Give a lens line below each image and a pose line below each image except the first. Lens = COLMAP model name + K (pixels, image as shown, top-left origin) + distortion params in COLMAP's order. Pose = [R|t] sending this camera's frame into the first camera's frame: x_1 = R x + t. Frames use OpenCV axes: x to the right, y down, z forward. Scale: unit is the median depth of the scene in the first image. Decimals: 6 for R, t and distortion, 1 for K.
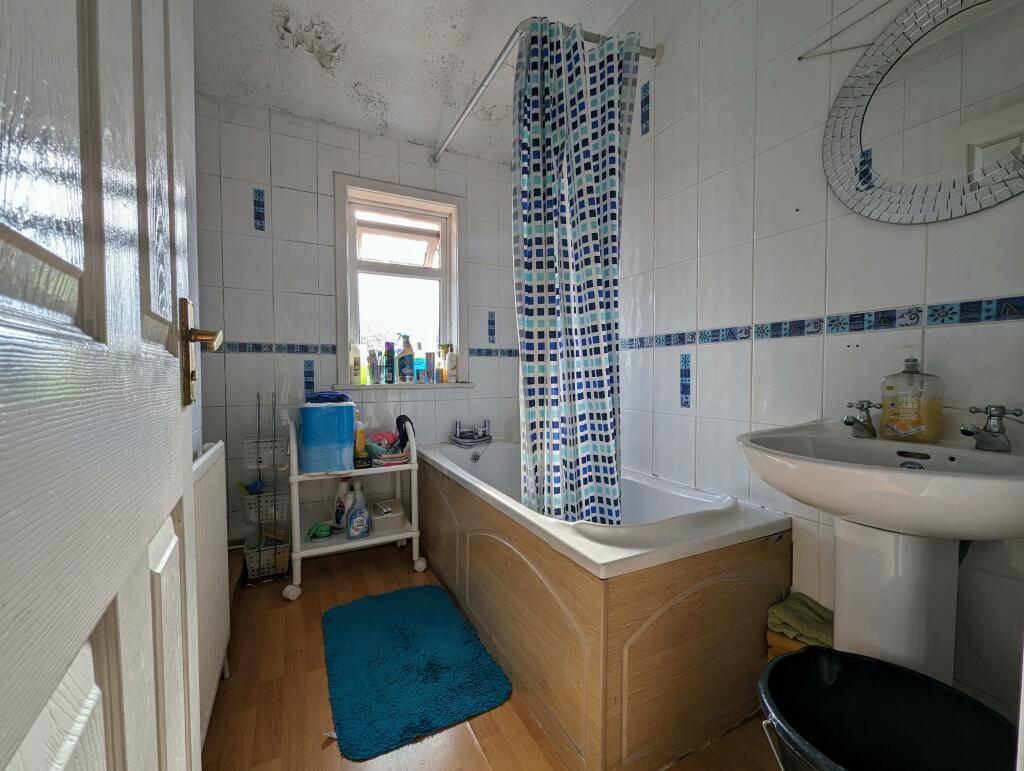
lens RADIAL K [[427.8, 0, 514.8], [0, 427.8, 386.8], [0, 0, 1]] dist [-0.002889, 0.000160]
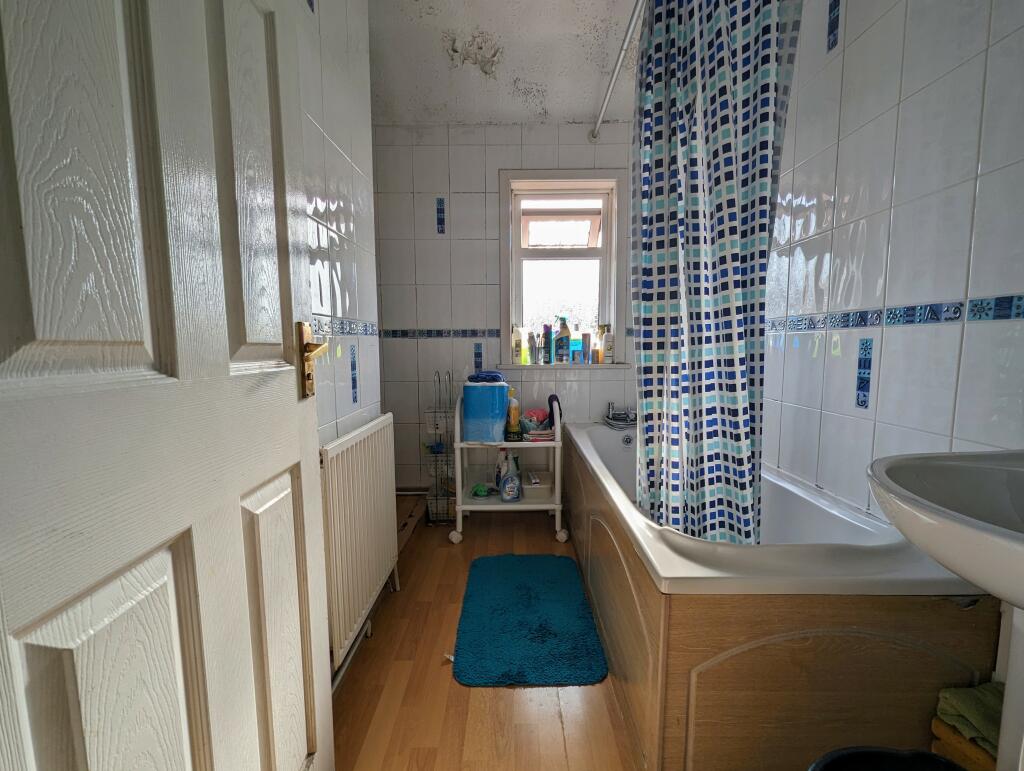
lens RADIAL K [[427.8, 0, 517.6], [0, 427.8, 385.7], [0, 0, 1]] dist [-0.002889, 0.000160]
pose [[0.889804, 0.040413, -0.454550, 0.195035], [-0.009844, 0.997539, 0.069418, -0.040171], [0.456237, -0.057294, 0.888012, 0.027367]]
